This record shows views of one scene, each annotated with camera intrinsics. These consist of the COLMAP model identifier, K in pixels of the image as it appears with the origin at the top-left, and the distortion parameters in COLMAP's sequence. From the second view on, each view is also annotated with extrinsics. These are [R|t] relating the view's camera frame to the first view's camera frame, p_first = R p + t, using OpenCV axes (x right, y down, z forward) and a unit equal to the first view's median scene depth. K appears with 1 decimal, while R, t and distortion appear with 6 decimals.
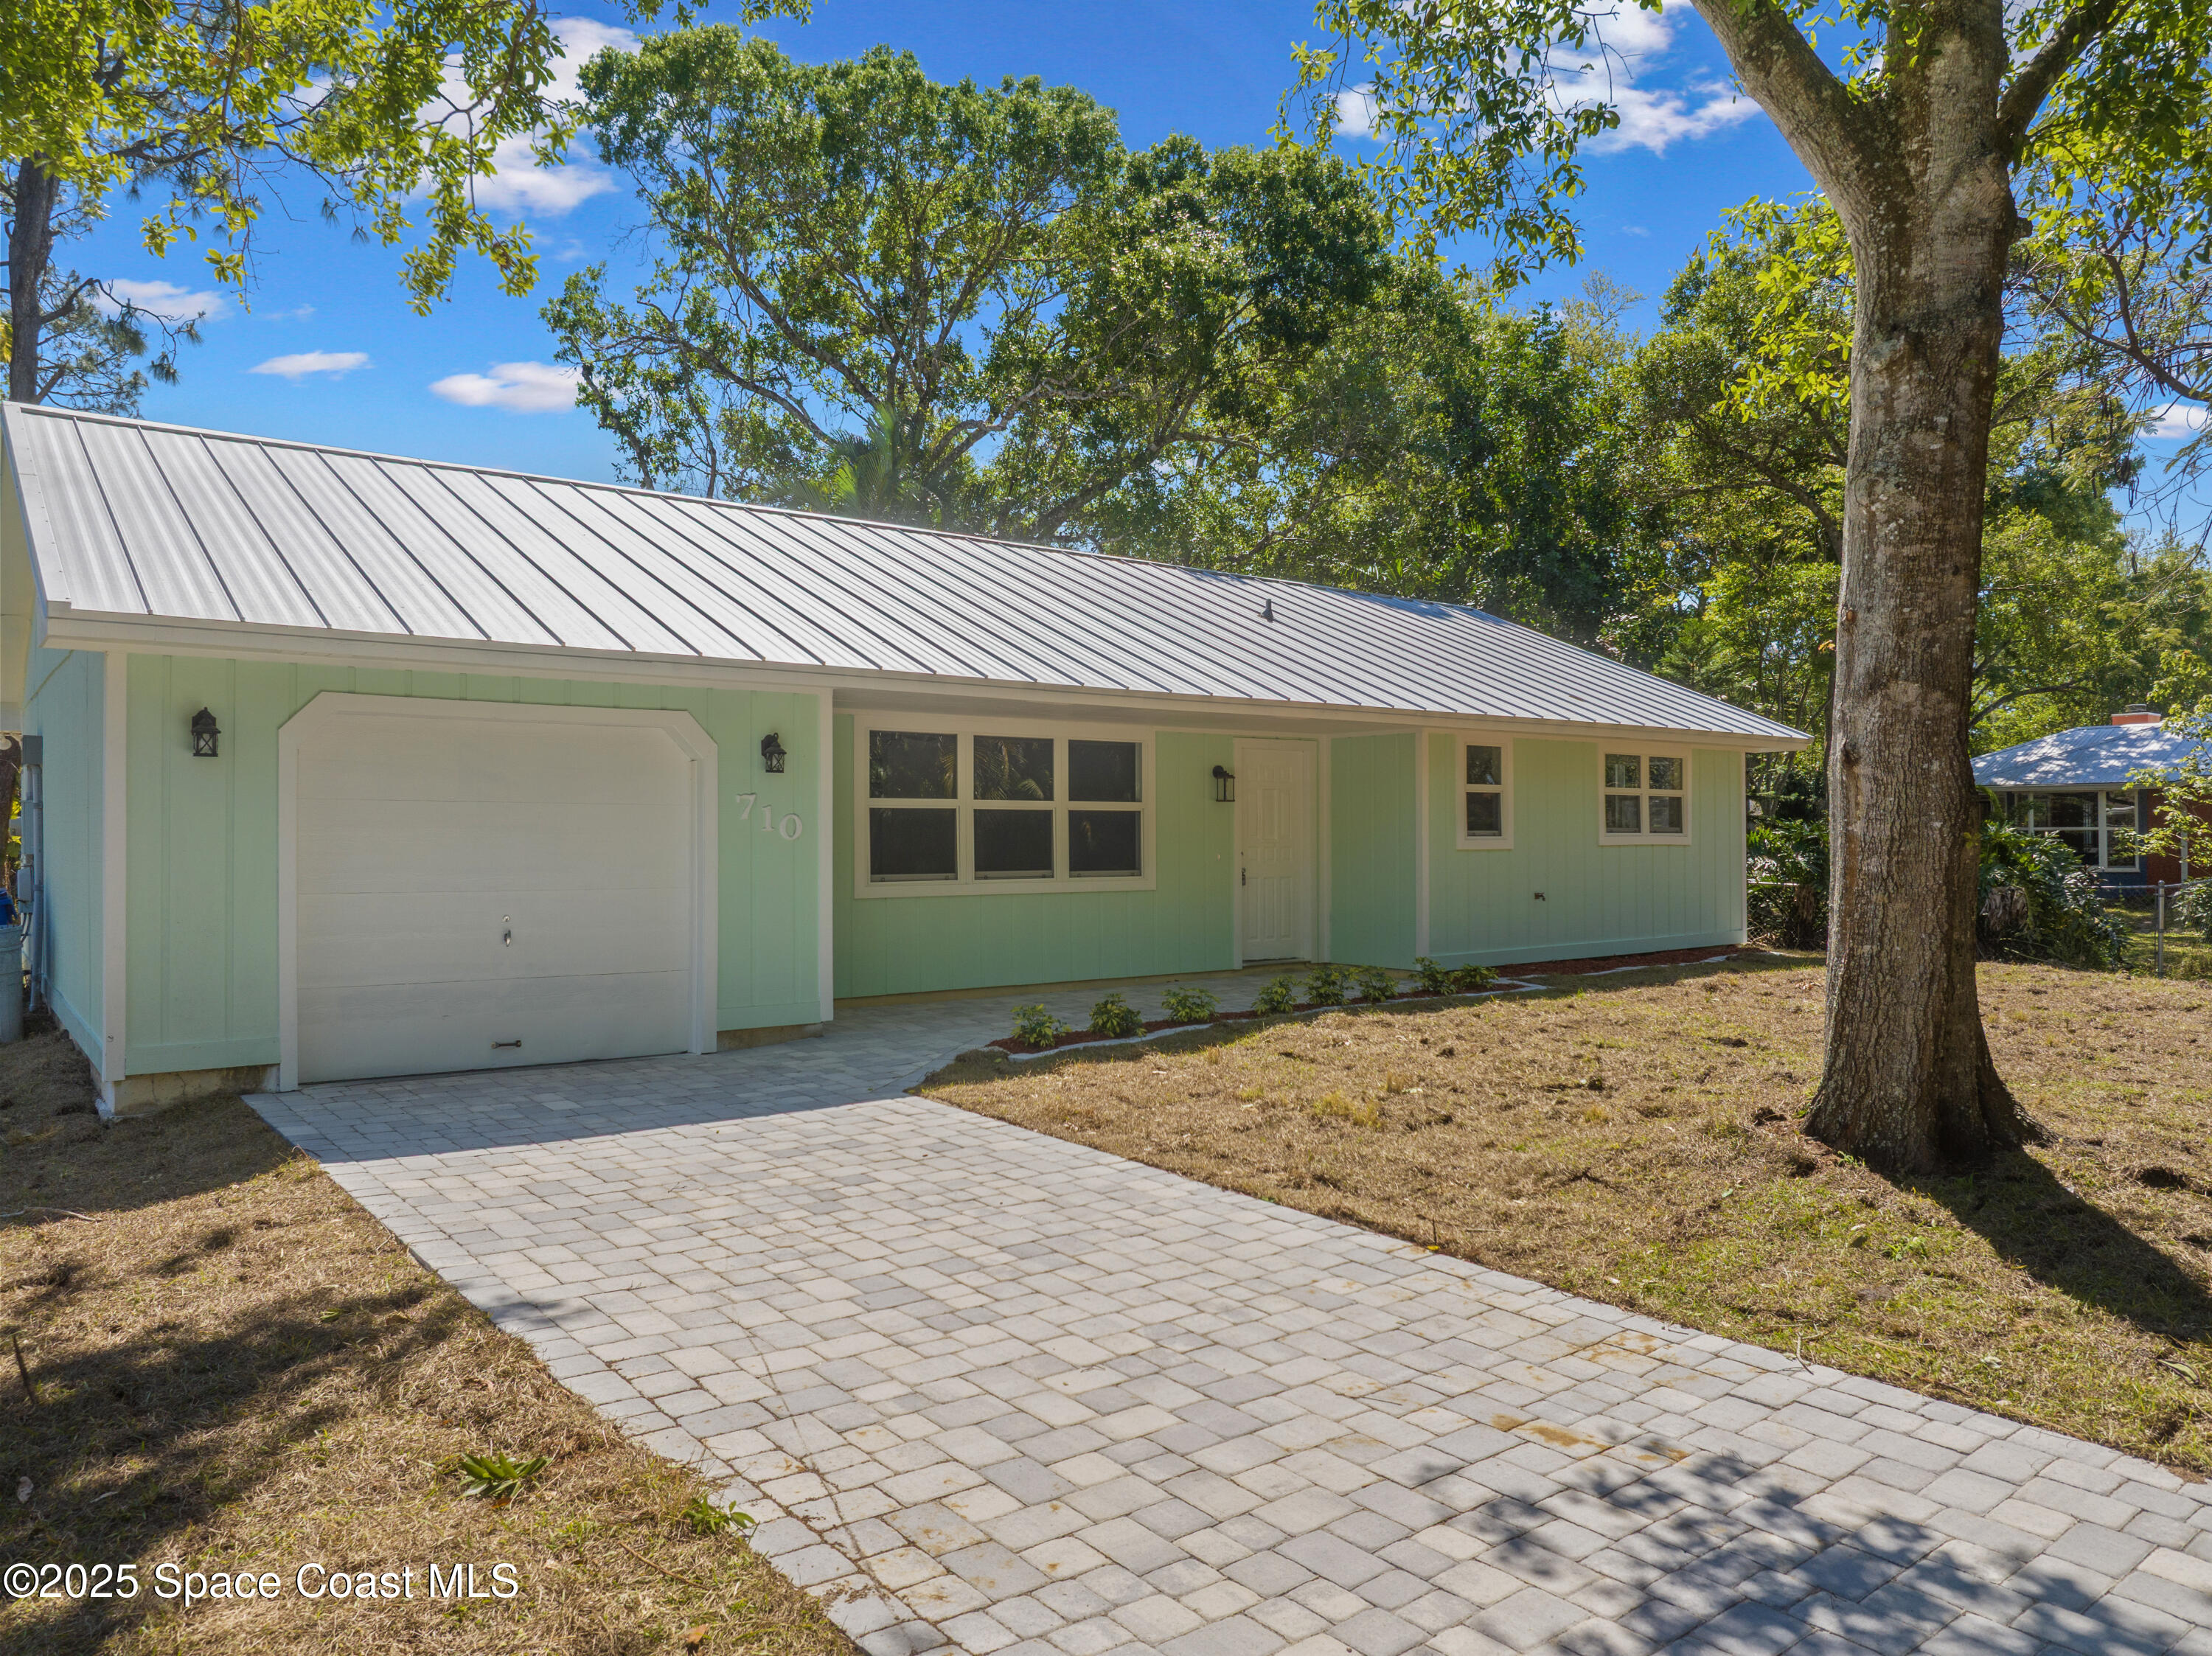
lens RADIAL K [[1543.6, 0, 1102.3], [0, 1543.6, 807.0], [0, 0, 1]] dist [-0.057436, 0.022182]
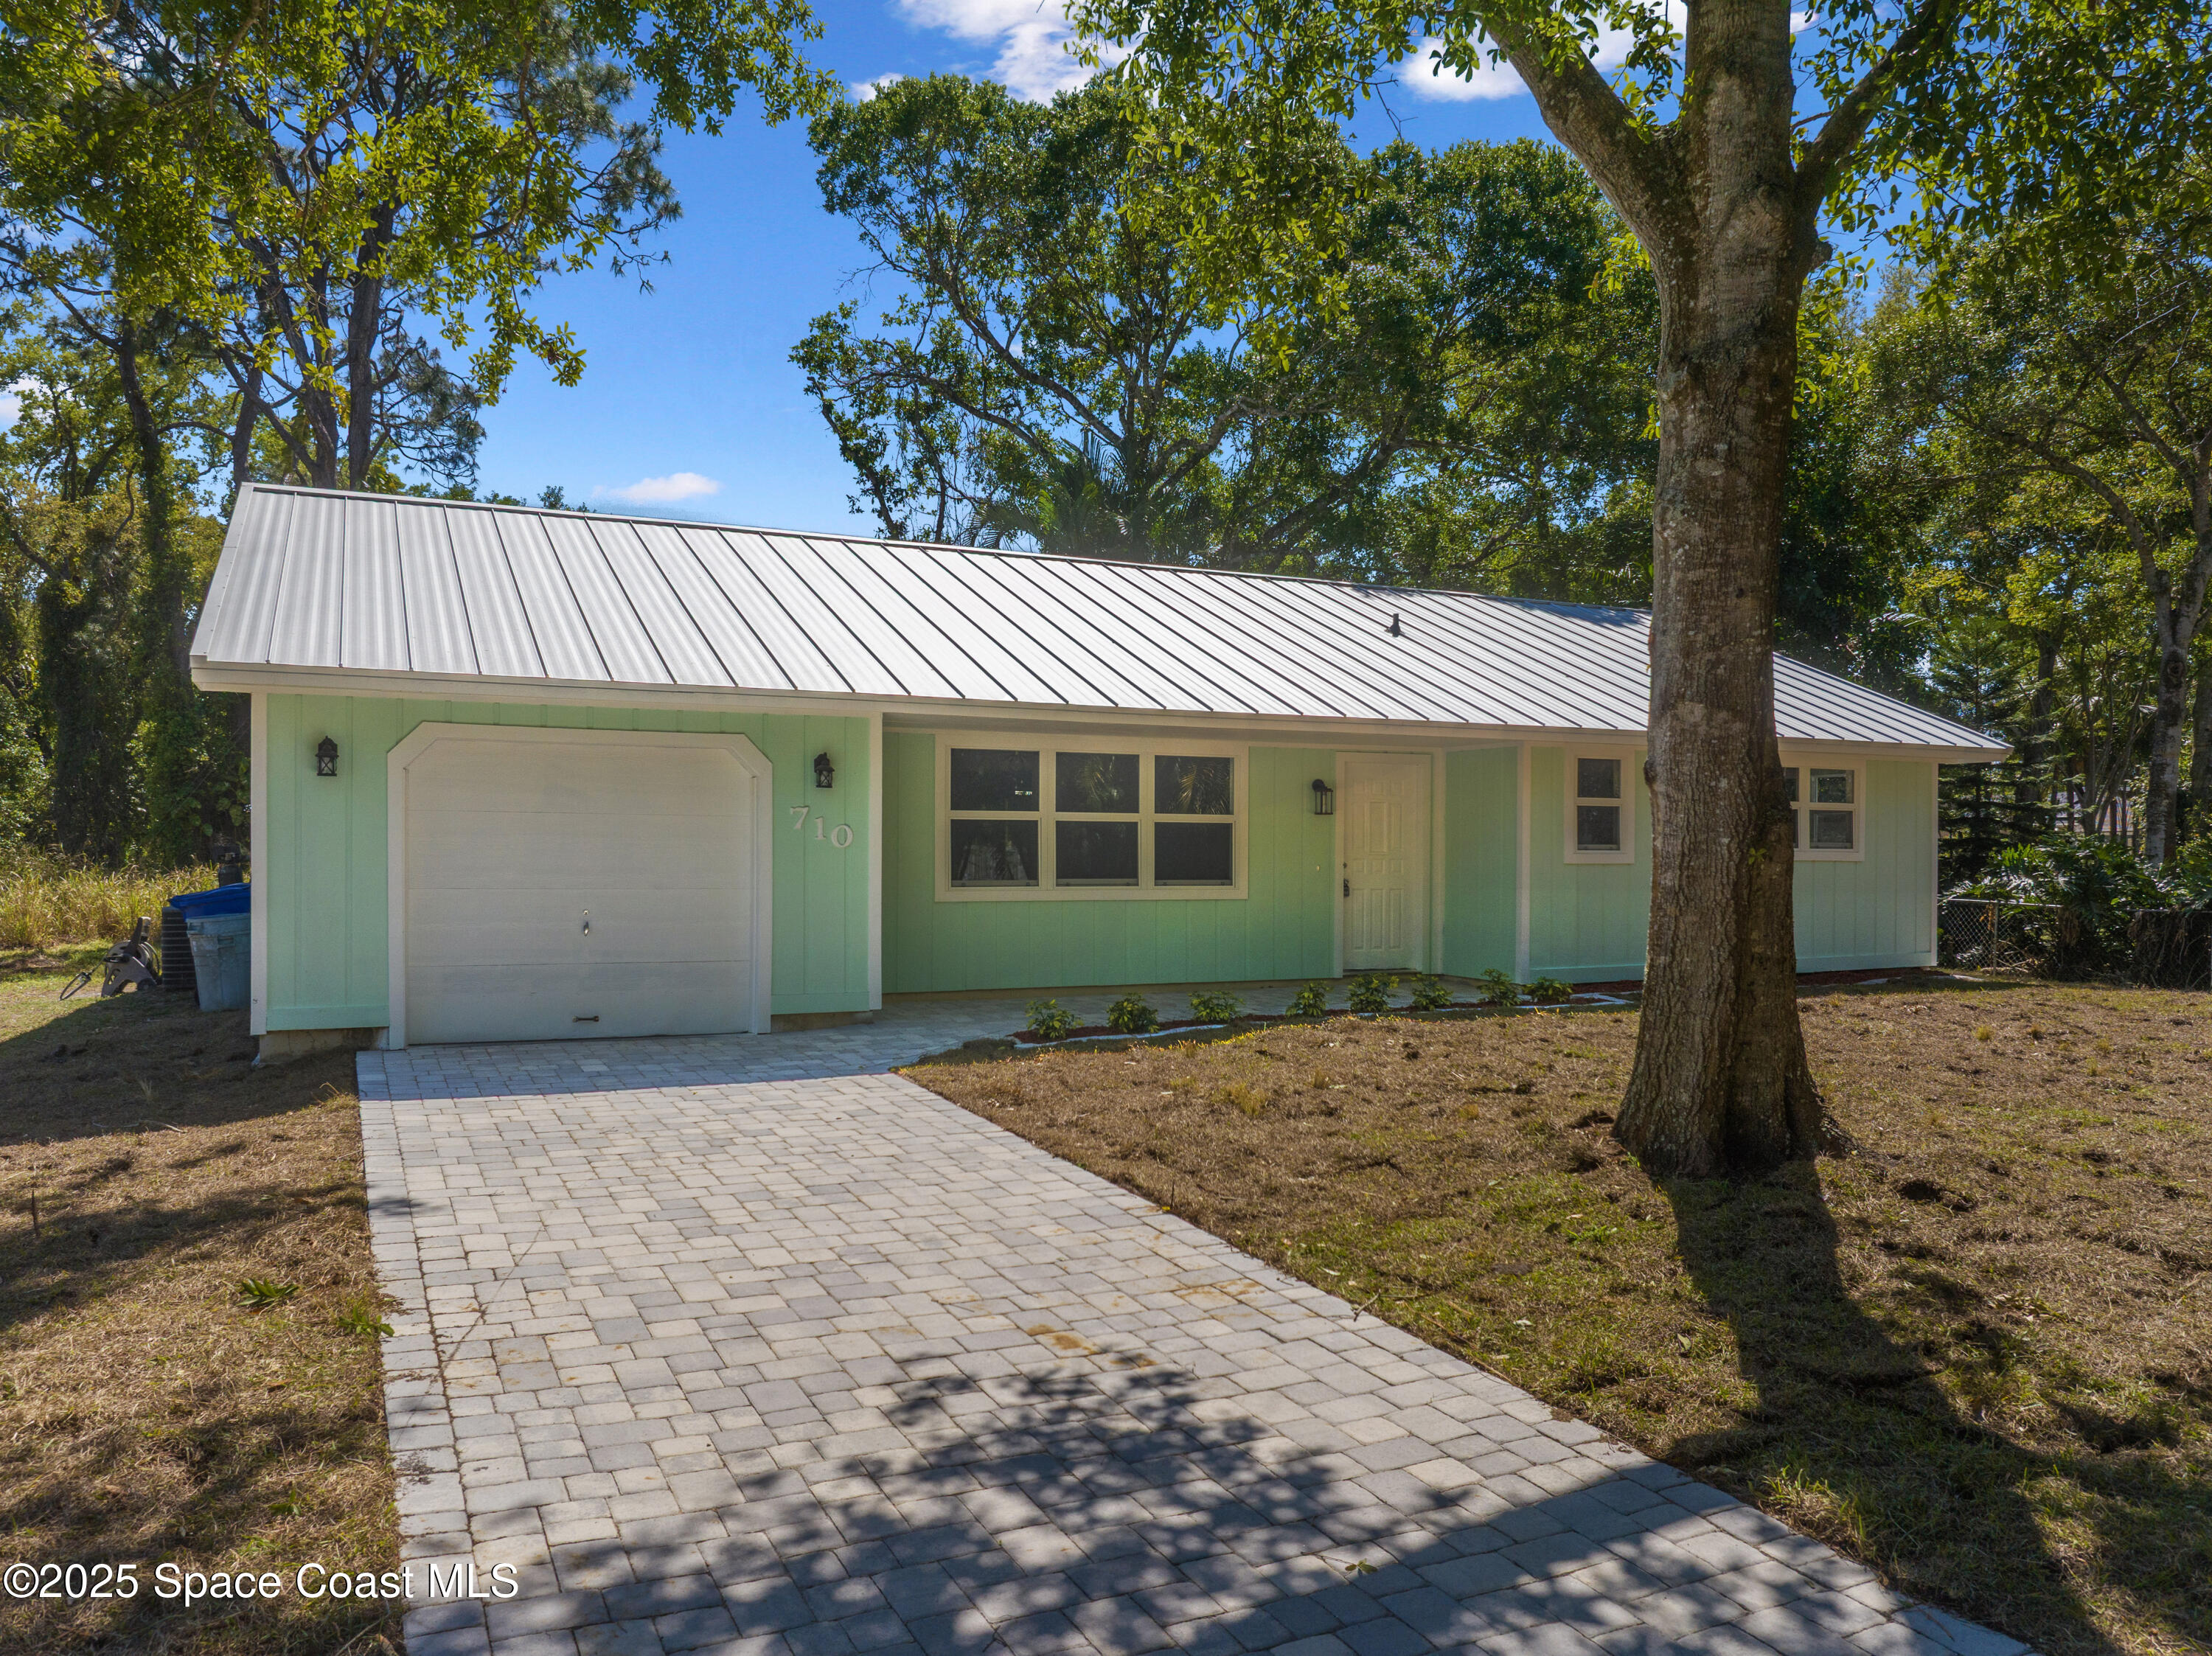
lens RADIAL K [[1565.2, 0, 1084.9], [0, 1565.2, 834.2], [0, 0, 1]] dist [-0.048518, 0.018187]
pose [[0.975829, 0.006069, -0.218453, 0.228324], [-0.003772, 0.999933, 0.010934, -0.001461], [0.218504, -0.009846, 0.975786, -0.078348]]
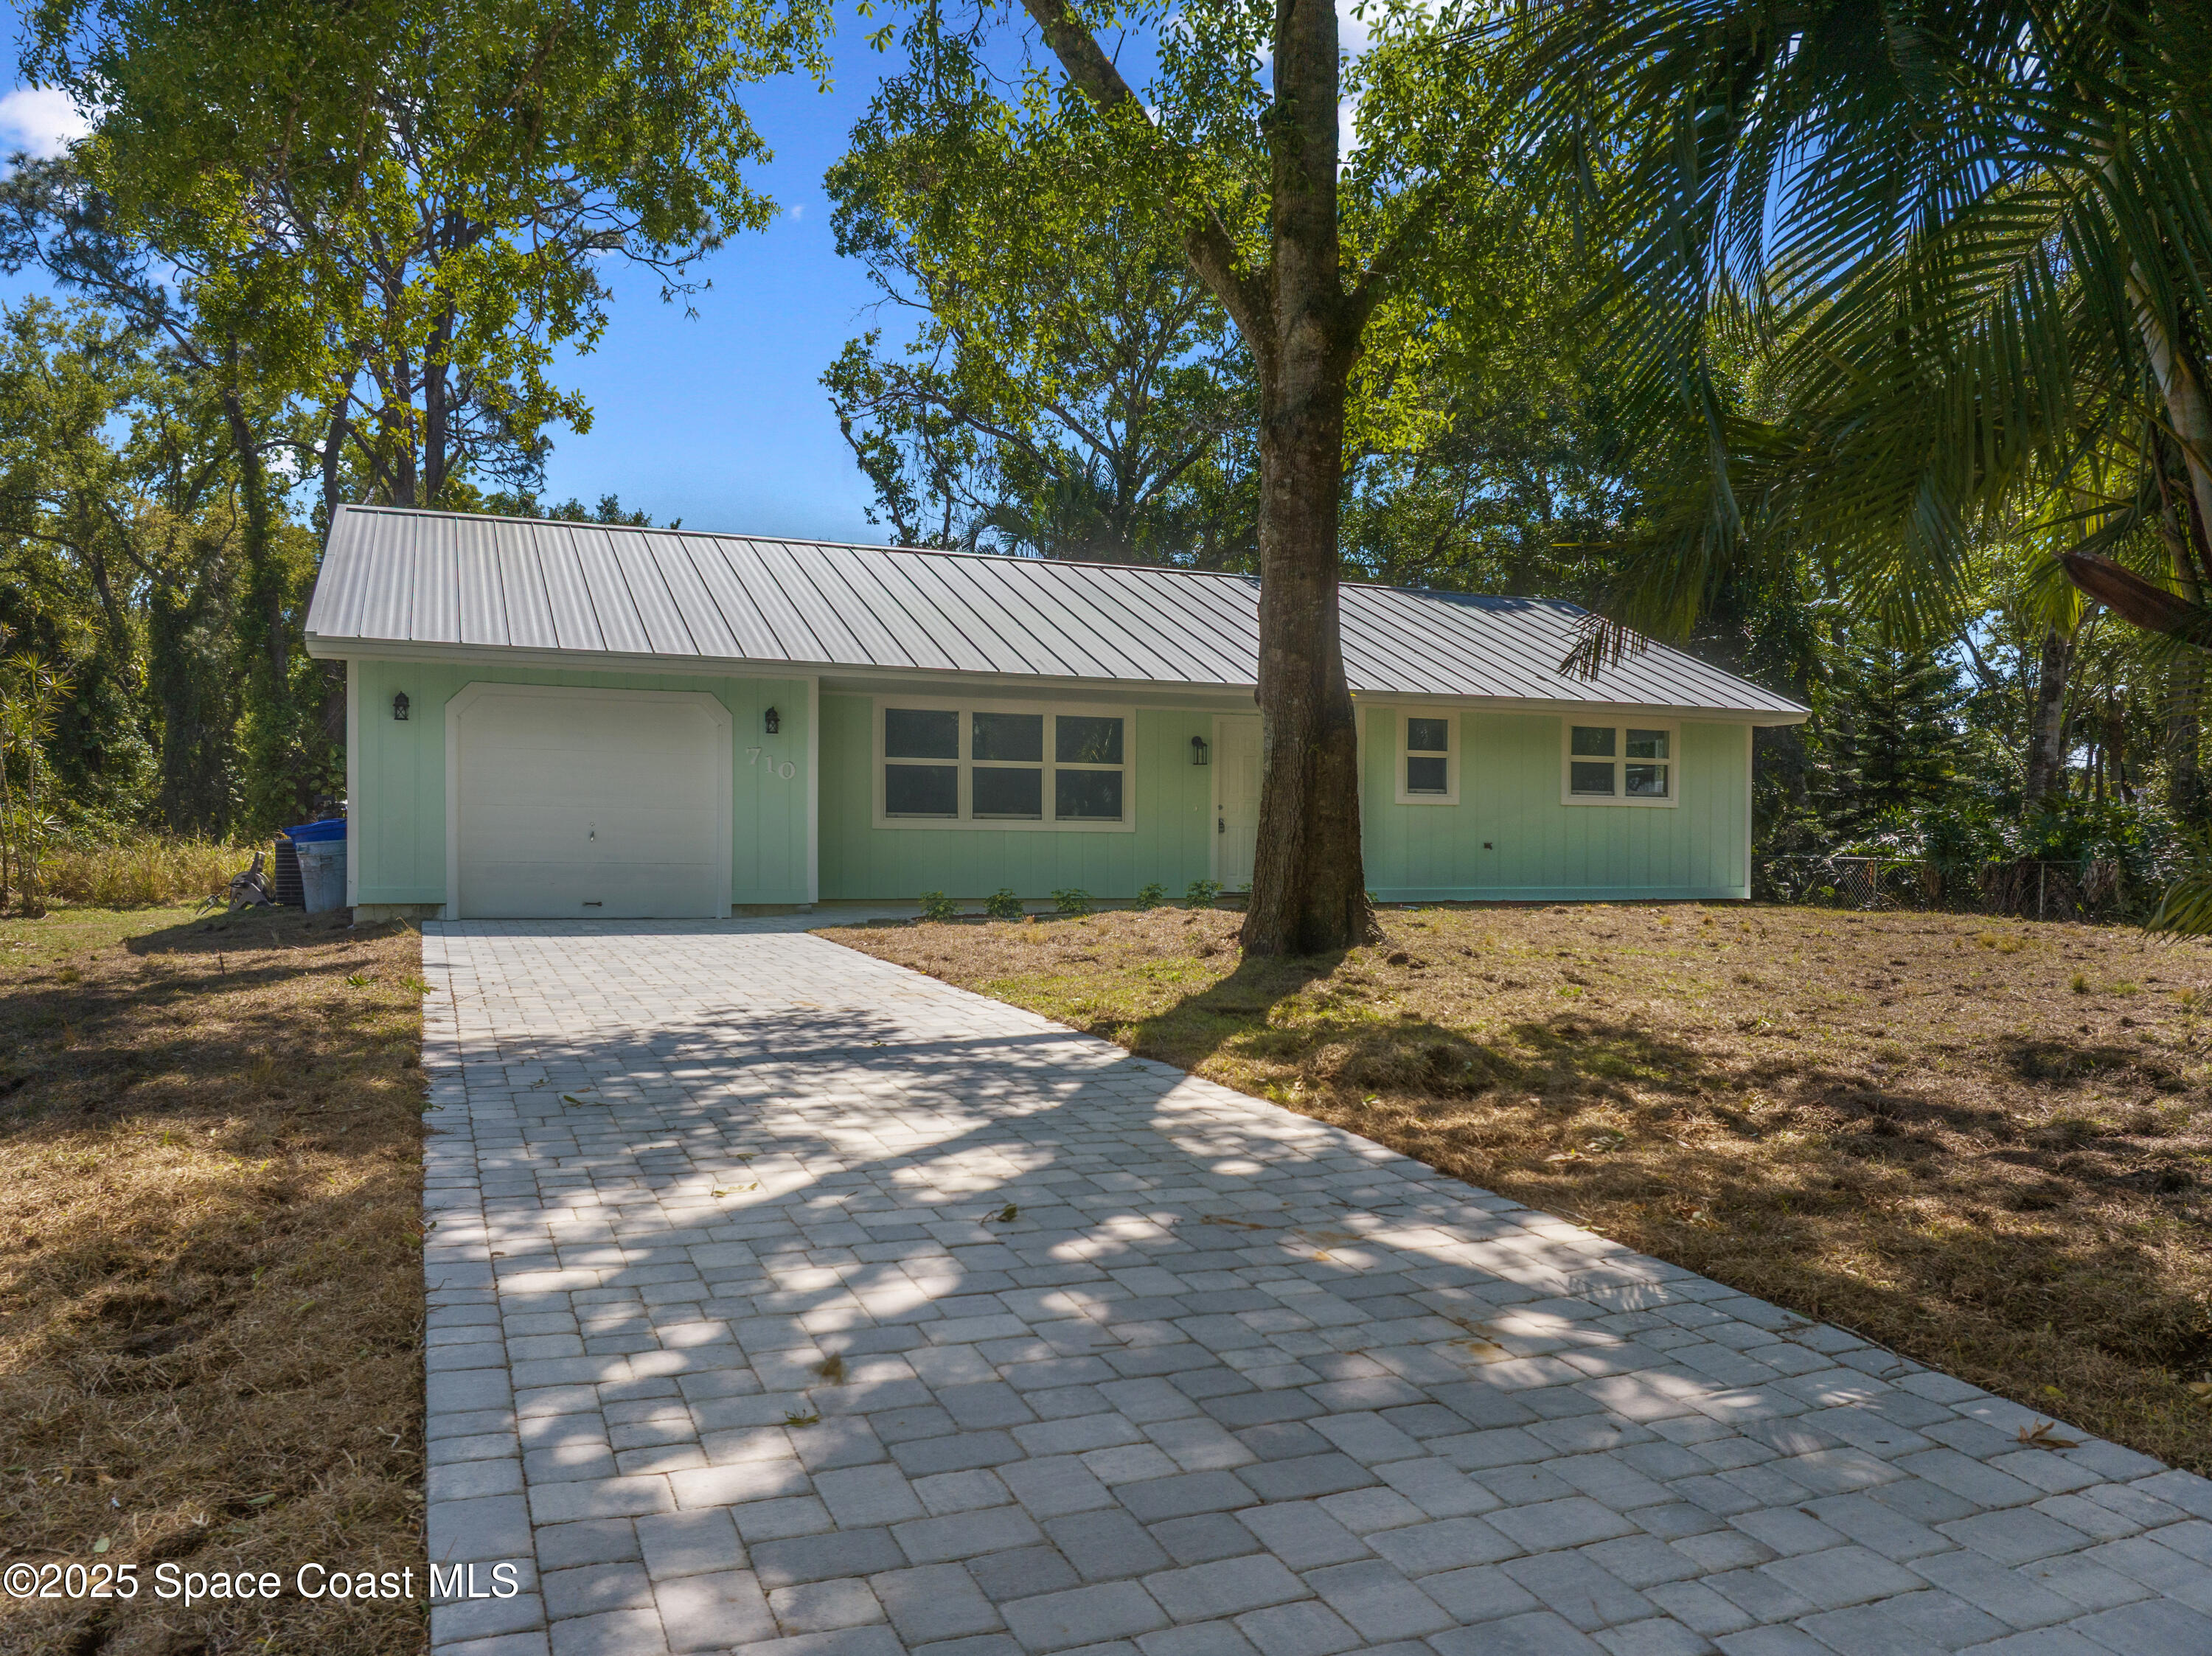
lens RADIAL K [[1565.2, 0, 1094.3], [0, 1565.2, 842.2], [0, 0, 1]] dist [-0.048518, 0.018187]
pose [[0.966169, 0.006161, -0.257837, 0.488711], [-0.002169, 0.999873, 0.015764, 0.059852], [0.257902, -0.014672, 0.966060, -0.390841]]
